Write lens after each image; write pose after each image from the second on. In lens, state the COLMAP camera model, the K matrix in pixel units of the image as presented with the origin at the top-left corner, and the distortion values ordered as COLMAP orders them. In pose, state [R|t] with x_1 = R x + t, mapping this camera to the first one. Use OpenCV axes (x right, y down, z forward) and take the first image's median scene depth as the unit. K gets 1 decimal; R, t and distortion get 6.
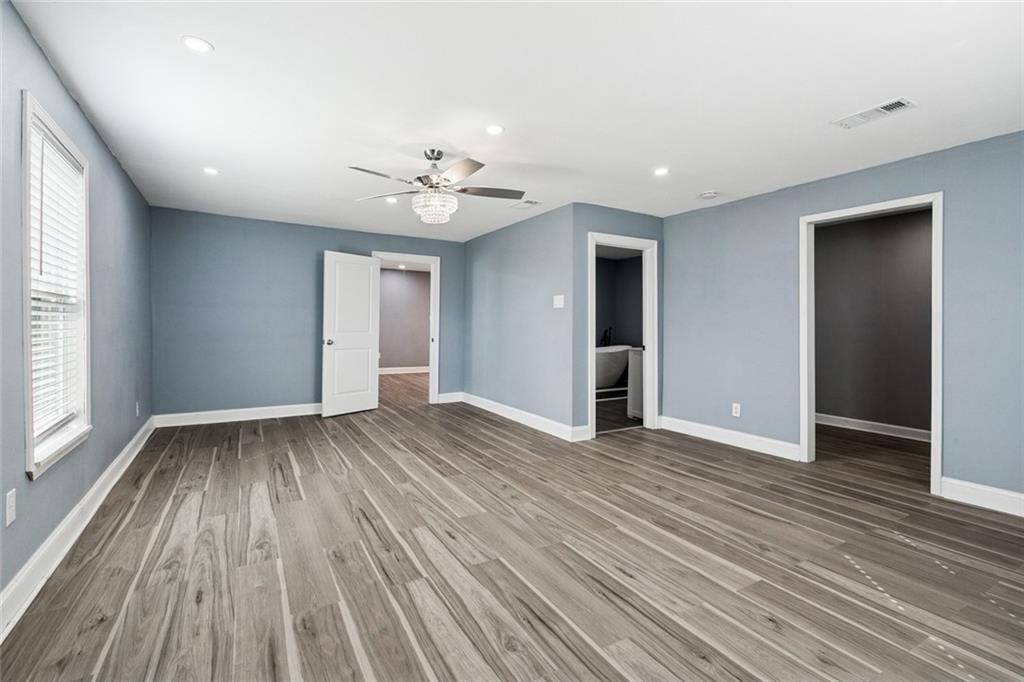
lens RADIAL K [[470.8, 0, 509.4], [0, 470.8, 327.2], [0, 0, 1]] dist [-0.001813, -0.000328]
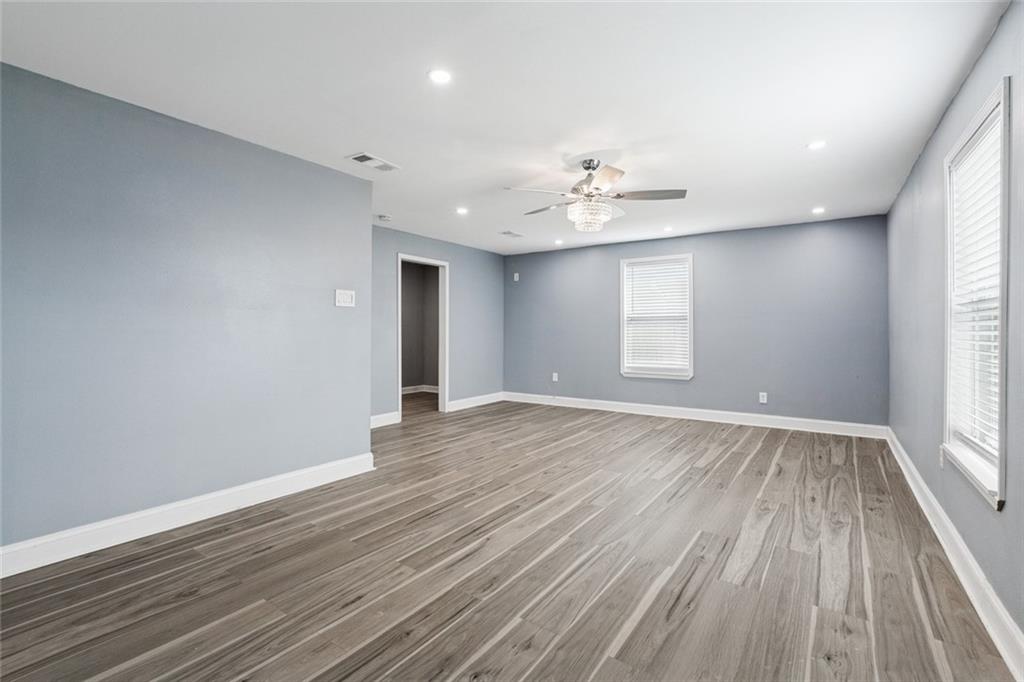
lens RADIAL K [[470.8, 0, 509.4], [0, 470.8, 327.2], [0, 0, 1]] dist [-0.001813, -0.000328]
pose [[-0.430141, -0.005396, 0.902746, -1.051325], [-0.000638, 0.999984, 0.005673, -0.018729], [-0.902761, 0.001864, -0.430137, 1.663500]]
